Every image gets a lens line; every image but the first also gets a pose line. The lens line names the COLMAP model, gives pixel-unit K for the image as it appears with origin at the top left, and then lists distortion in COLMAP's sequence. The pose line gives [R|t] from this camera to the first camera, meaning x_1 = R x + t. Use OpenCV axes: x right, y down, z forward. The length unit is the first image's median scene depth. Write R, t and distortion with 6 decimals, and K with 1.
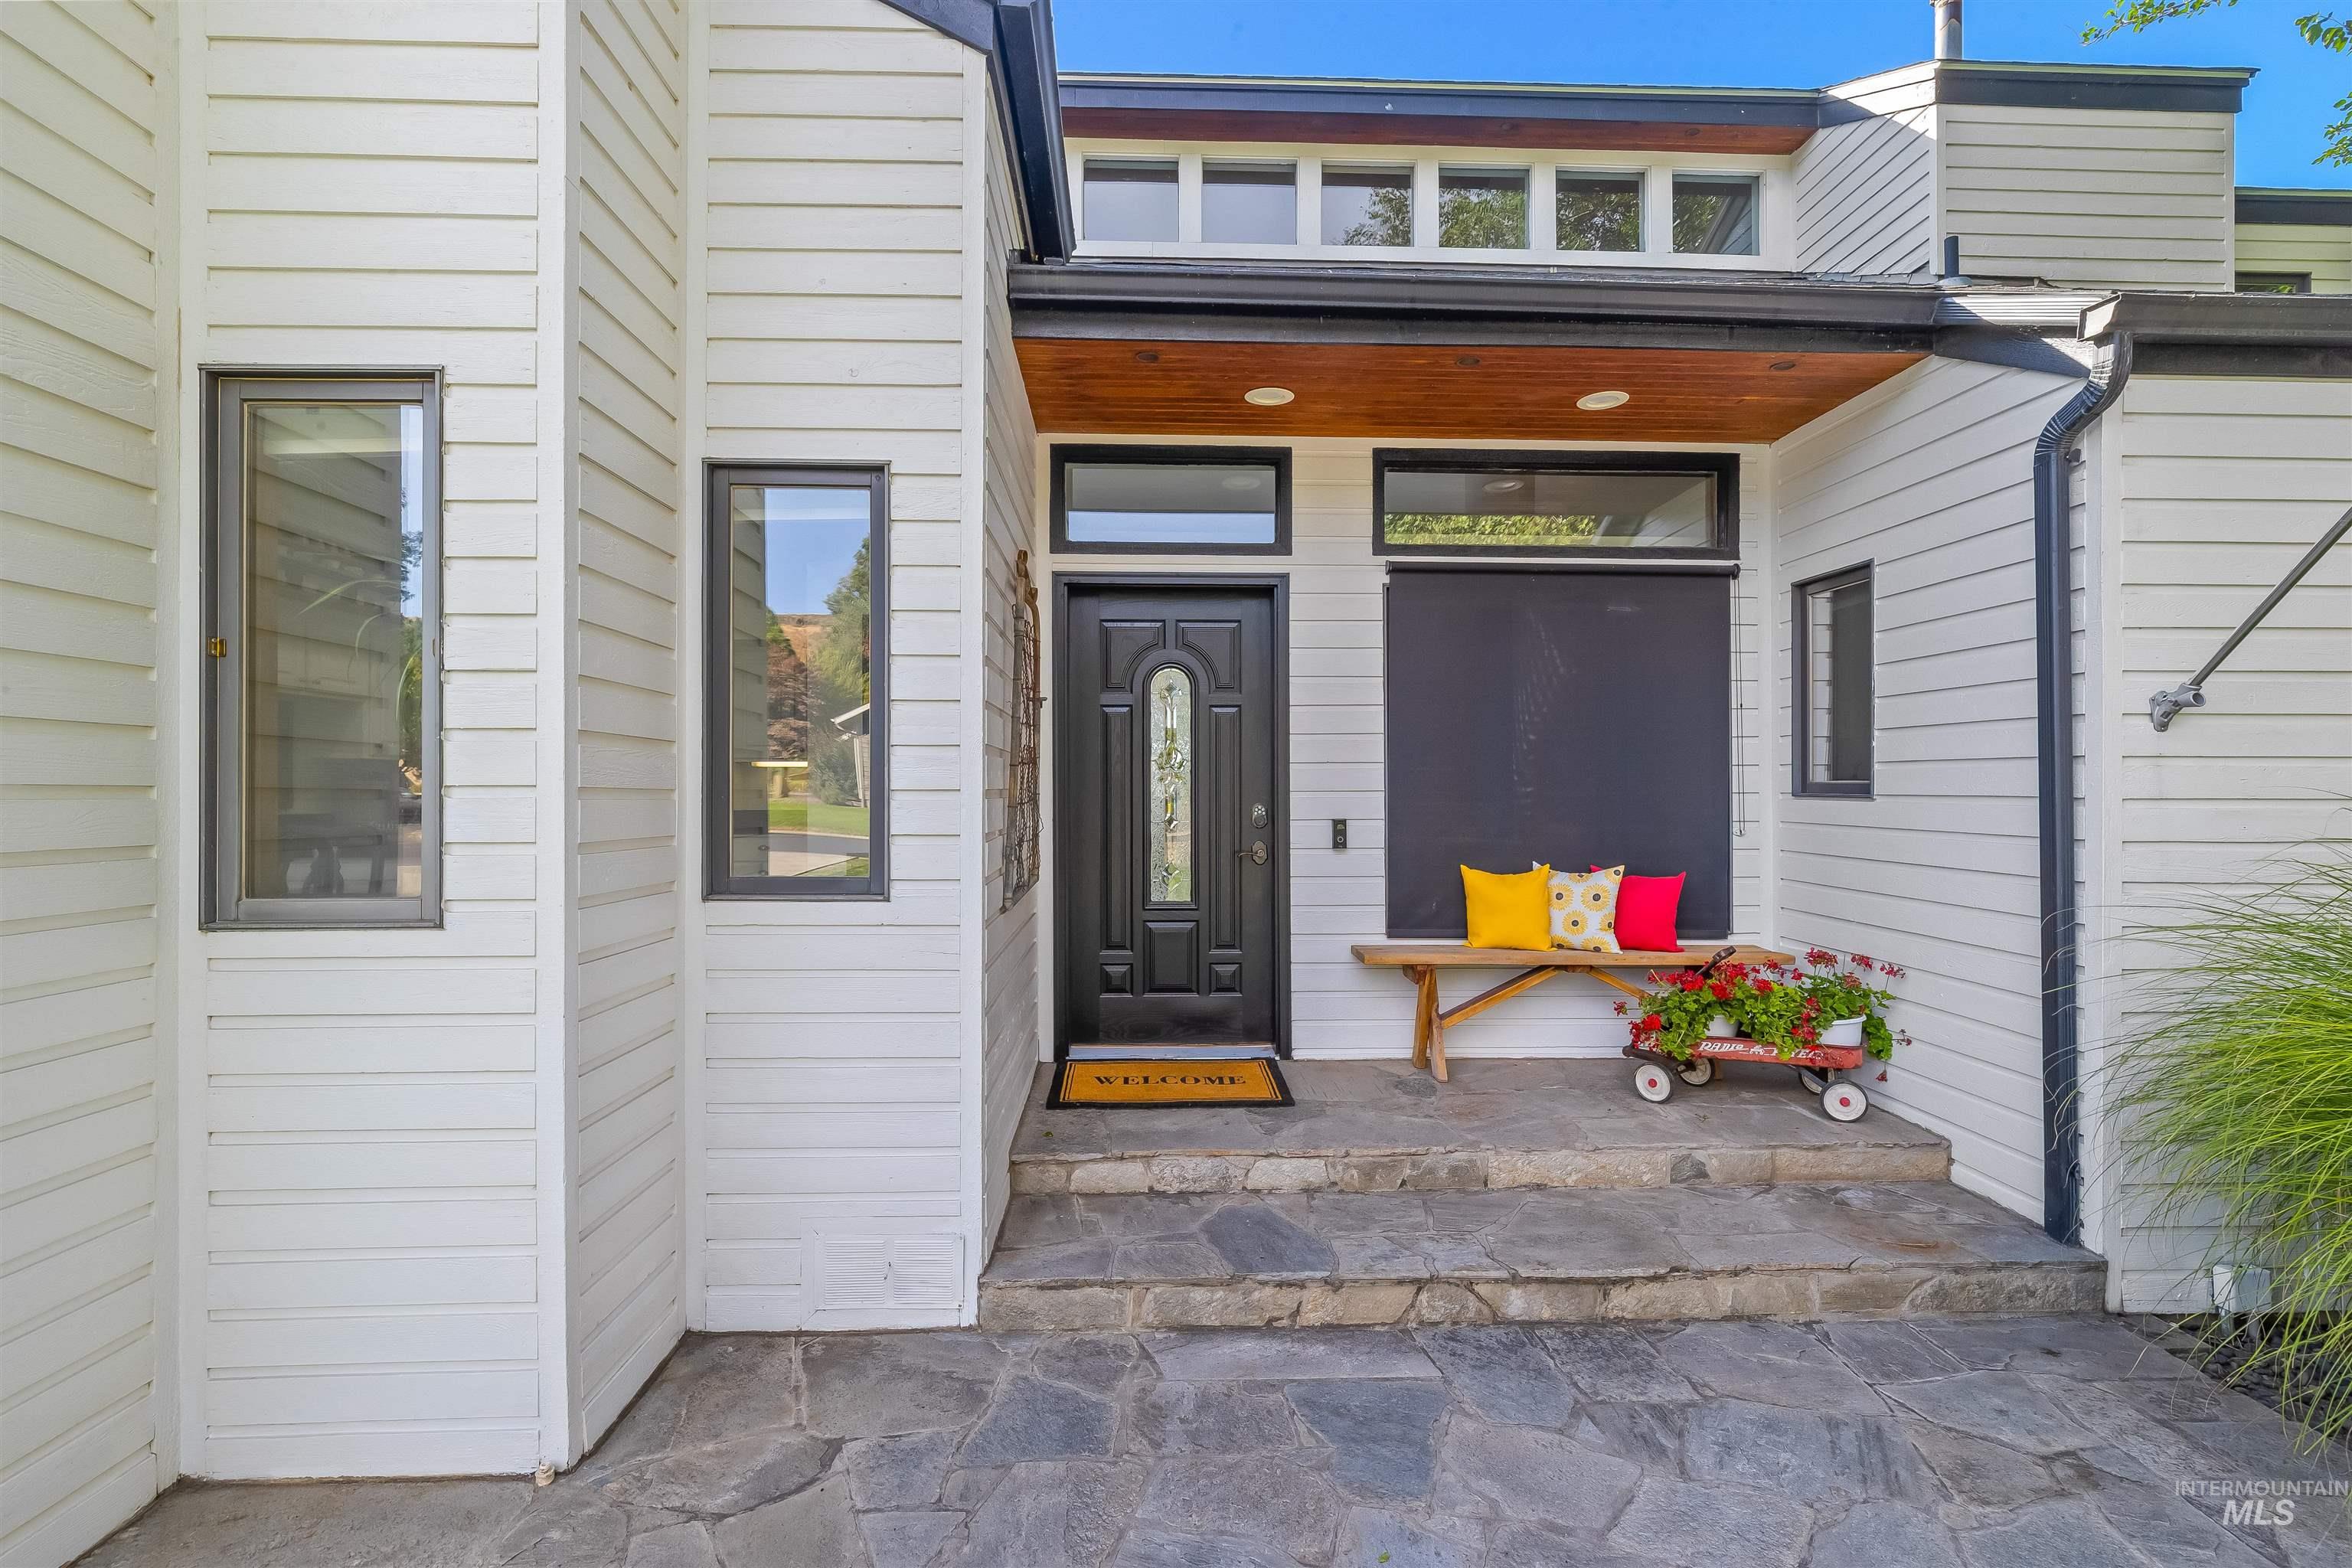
lens RADIAL K [[1071.3, 0, 1178.3], [0, 1071.3, 785.9], [0, 0, 1]] dist [-0.004529, -0.000274]
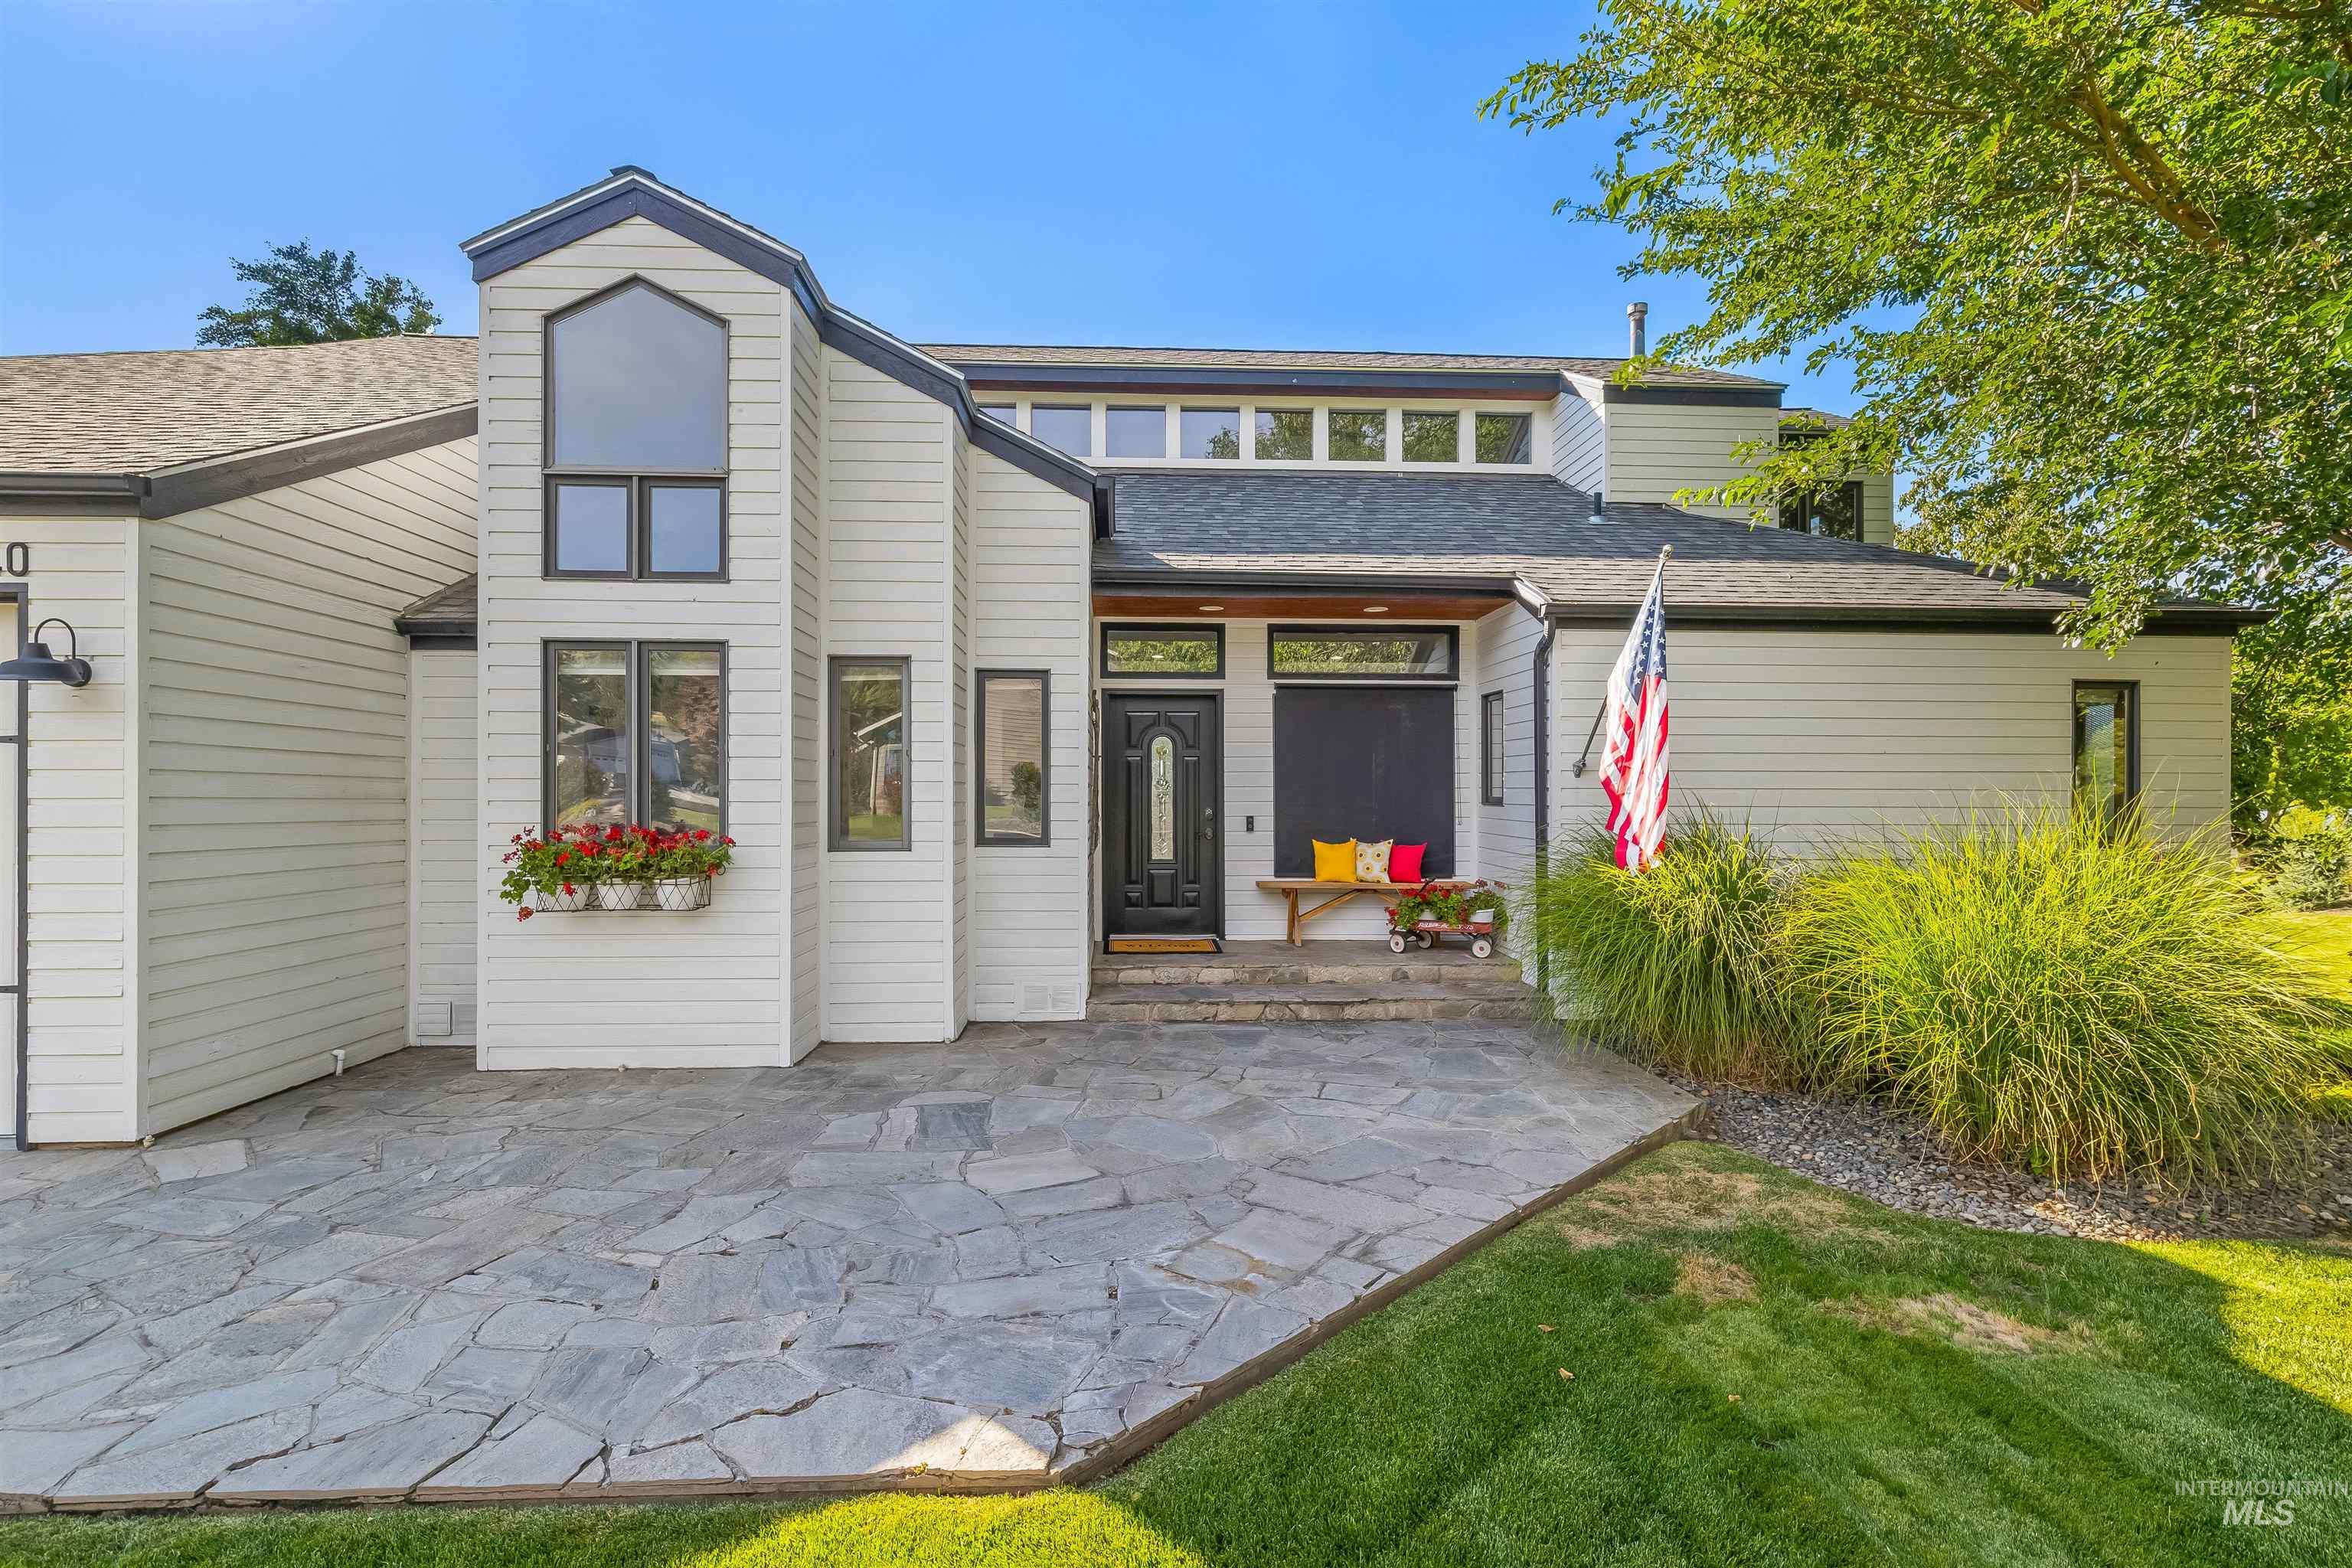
lens RADIAL K [[1071.3, 0, 1178.3], [0, 1071.3, 785.9], [0, 0, 1]] dist [-0.004529, -0.000274]
pose [[0.999873, 0.000451, 0.015942, -0.009315], [-0.000389, 0.999992, -0.003870, -0.015634], [-0.015943, 0.003863, 0.999865, -0.943503]]
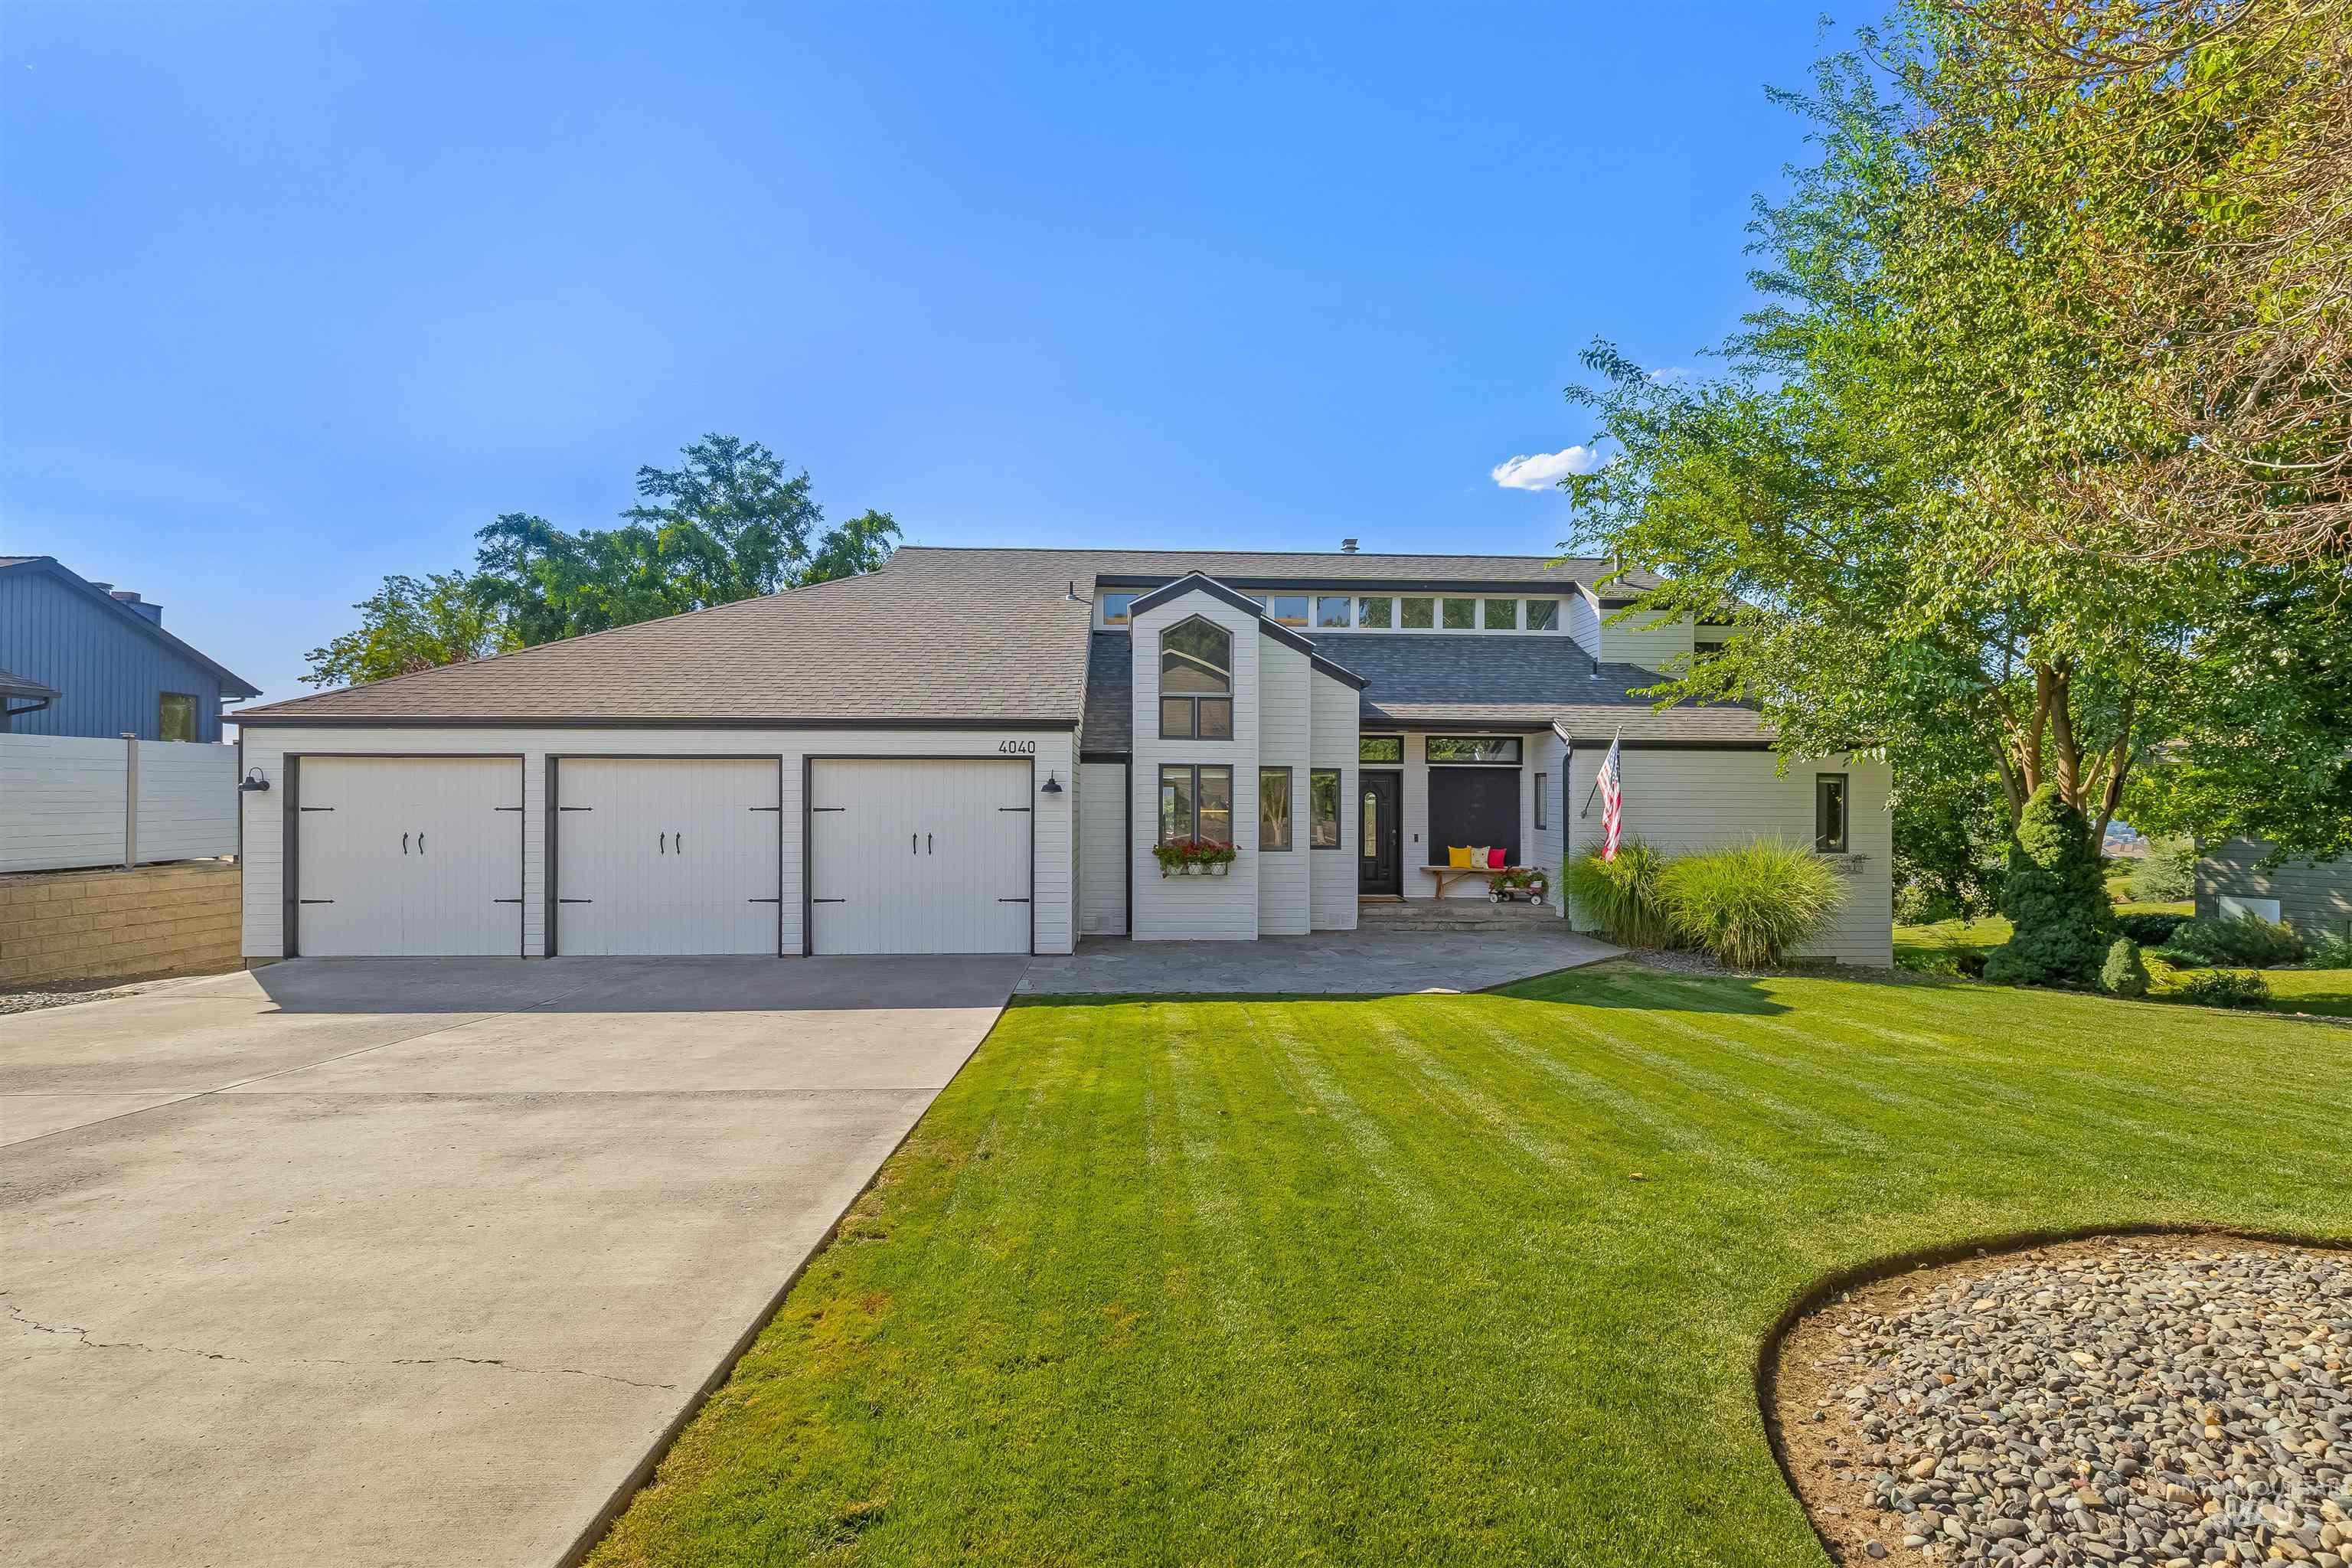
lens RADIAL K [[1055.9, 0, 1208.3], [0, 1055.9, 787.7], [0, 0, 1]] dist [-0.001959, -0.000090]
pose [[0.999669, 0.003192, 0.025531, -0.686213], [-0.003064, 0.999982, -0.005074, -0.112335], [-0.025547, 0.004994, 0.999661, -2.738202]]
